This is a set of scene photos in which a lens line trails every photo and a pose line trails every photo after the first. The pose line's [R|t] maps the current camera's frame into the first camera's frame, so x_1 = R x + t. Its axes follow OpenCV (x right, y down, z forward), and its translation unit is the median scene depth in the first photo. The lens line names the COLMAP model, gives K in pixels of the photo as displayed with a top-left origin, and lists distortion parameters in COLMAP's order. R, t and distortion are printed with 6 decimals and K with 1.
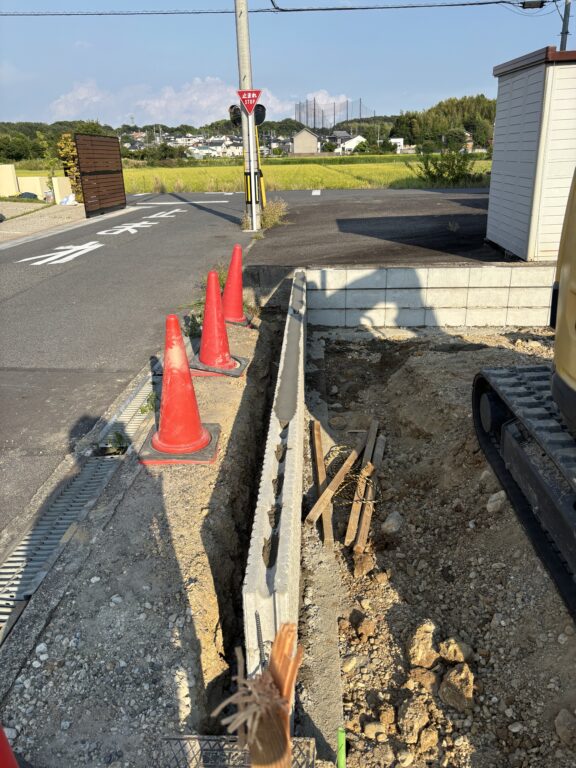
lens RADIAL K [[580.3, 0, 289.6], [0, 580.3, 377.2], [0, 0, 1]] dist [0.041296, -0.046371]
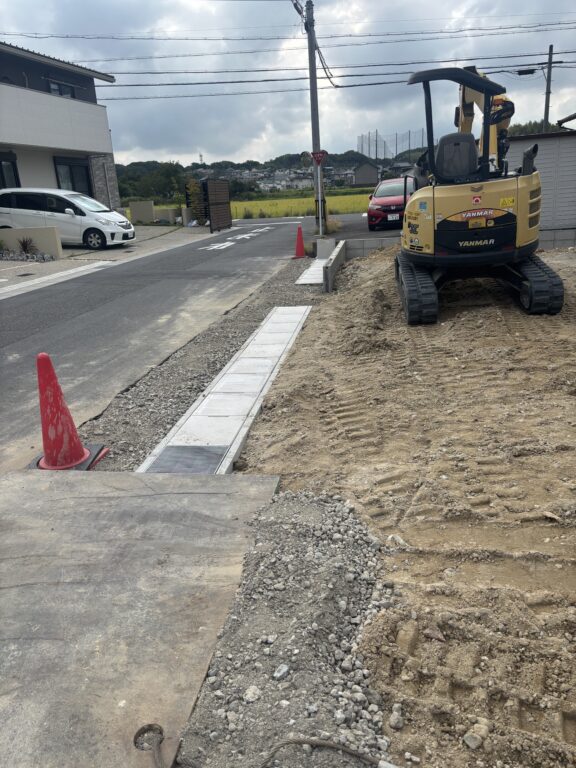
lens RADIAL K [[576.9, 0, 288.0], [0, 576.9, 384.0], [0, 0, 1]] dist [0.049233, -0.050425]
pose [[0.994222, 0.005917, -0.107177, 0.001610], [-0.009795, 0.999315, -0.035687, 0.014464], [0.106893, 0.036530, 0.993599, -0.039223]]
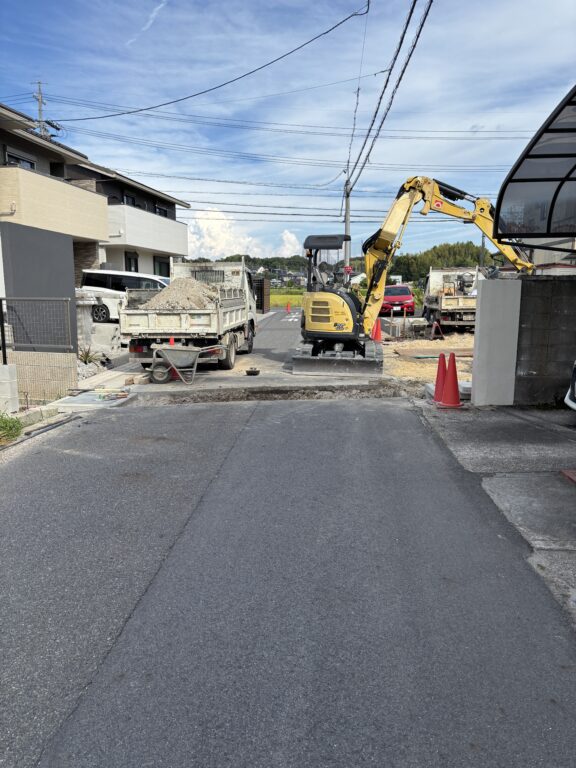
lens RADIAL K [[574.0, 0, 288.0], [0, 574.0, 384.0], [0, 0, 1]] dist [0.047890, -0.054252]
pose [[0.999636, 0.026144, -0.006586, -0.019214], [-0.026927, 0.980430, -0.195016, 0.031963], [0.001358, 0.195122, 0.980778, -0.084301]]
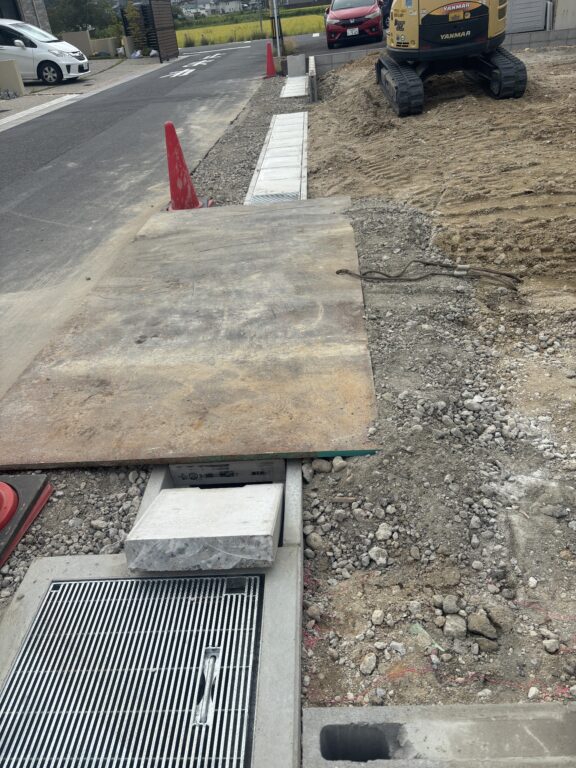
lens RADIAL K [[574.0, 0, 288.0], [0, 574.0, 384.0], [0, 0, 1]] dist [0.047890, -0.054252]
pose [[0.997471, -0.063063, -0.032777, -0.002636], [0.068553, 0.975385, 0.209580, 0.018942], [0.018754, -0.211297, 0.977242, -0.048290]]
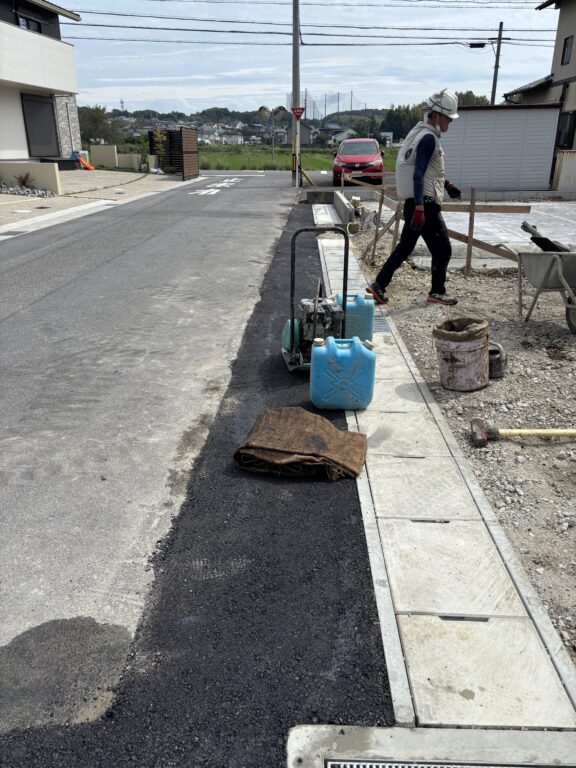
lens RADIAL K [[580.3, 0, 289.6], [0, 580.3, 377.2], [0, 0, 1]] dist [0.041296, -0.046371]
pose [[0.999439, 0.021280, 0.025862, -0.007461], [-0.021642, 0.999671, 0.013802, 0.018551], [-0.025560, -0.014354, 0.999570, -0.047517]]
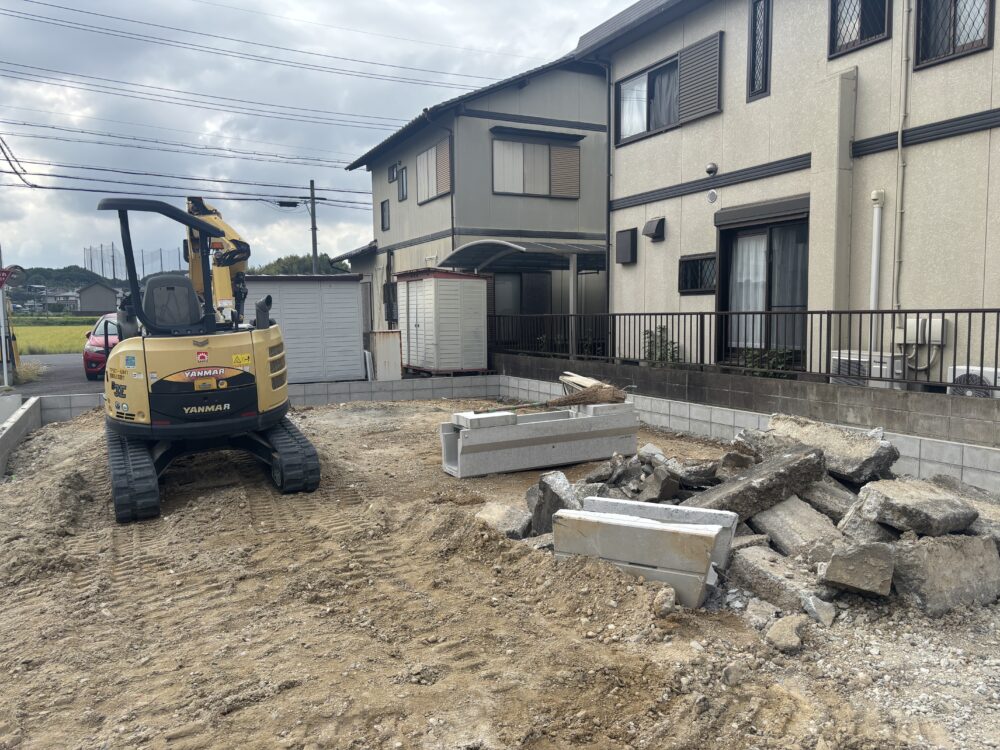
lens RADIAL K [[747.4, 0, 497.4], [0, 747.4, 379.9], [0, 0, 1]] dist [0.047890, -0.054252]
pose [[0.874318, -0.025026, 0.484707, 0.003838], [0.157542, 0.959229, -0.234649, 0.013769], [-0.459073, 0.281519, 0.842614, -0.039869]]
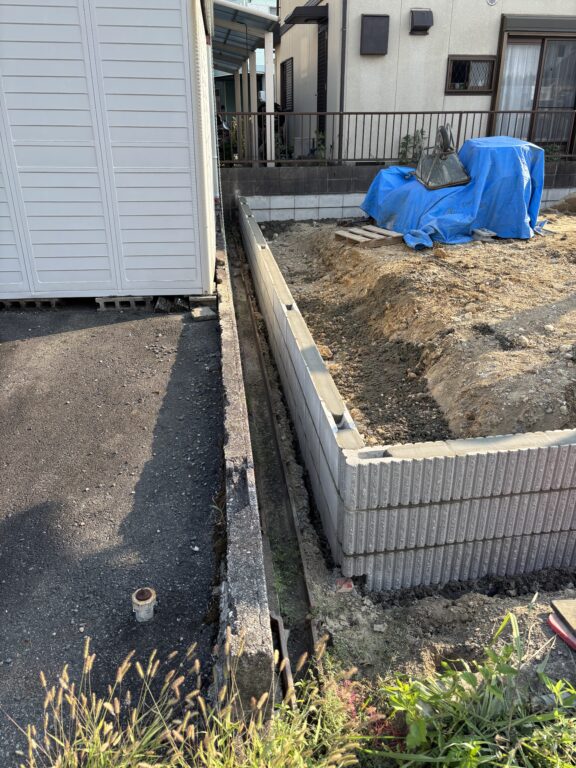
lens RADIAL K [[580.3, 0, 289.6], [0, 580.3, 377.2], [0, 0, 1]] dist [0.041296, -0.046371]
pose [[-0.194361, -0.357557, 0.913442, -0.008146], [0.351751, 0.843866, 0.405168, -0.011130], [-0.915694, 0.400053, -0.038244, 0.032079]]
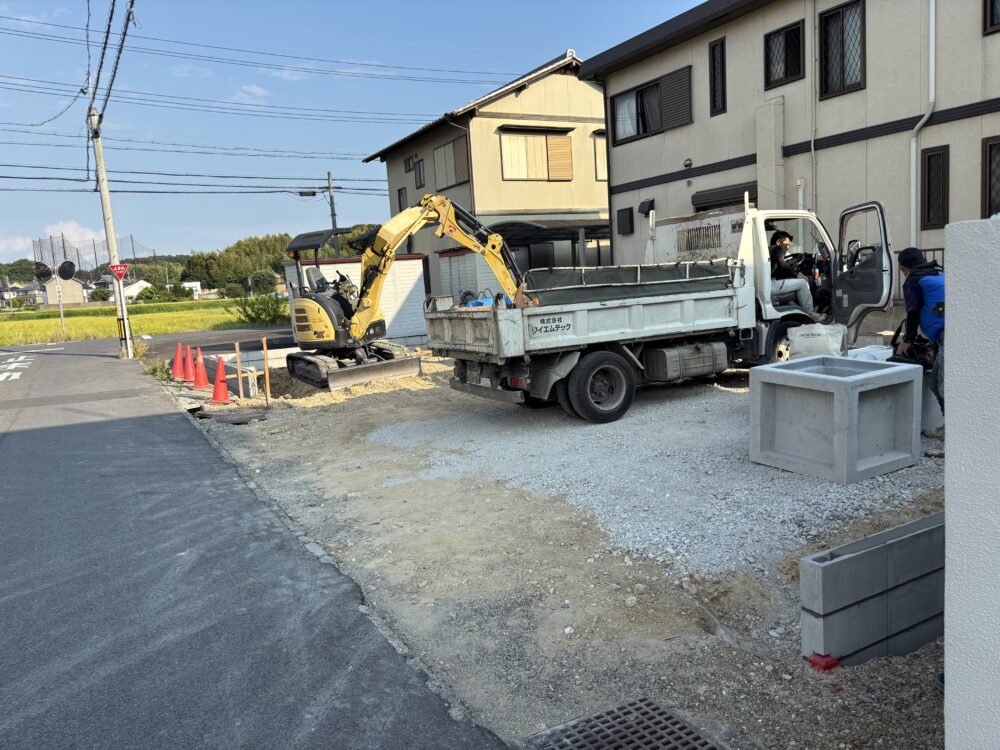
lens RADIAL K [[747.4, 0, 497.4], [0, 747.4, 379.9], [0, 0, 1]] dist [0.047890, -0.054252]
pose [[0.849247, -0.096836, 0.519040, -0.015829], [0.224331, 0.956074, -0.188675, 0.020437], [-0.477970, 0.276668, 0.833666, -0.055162]]
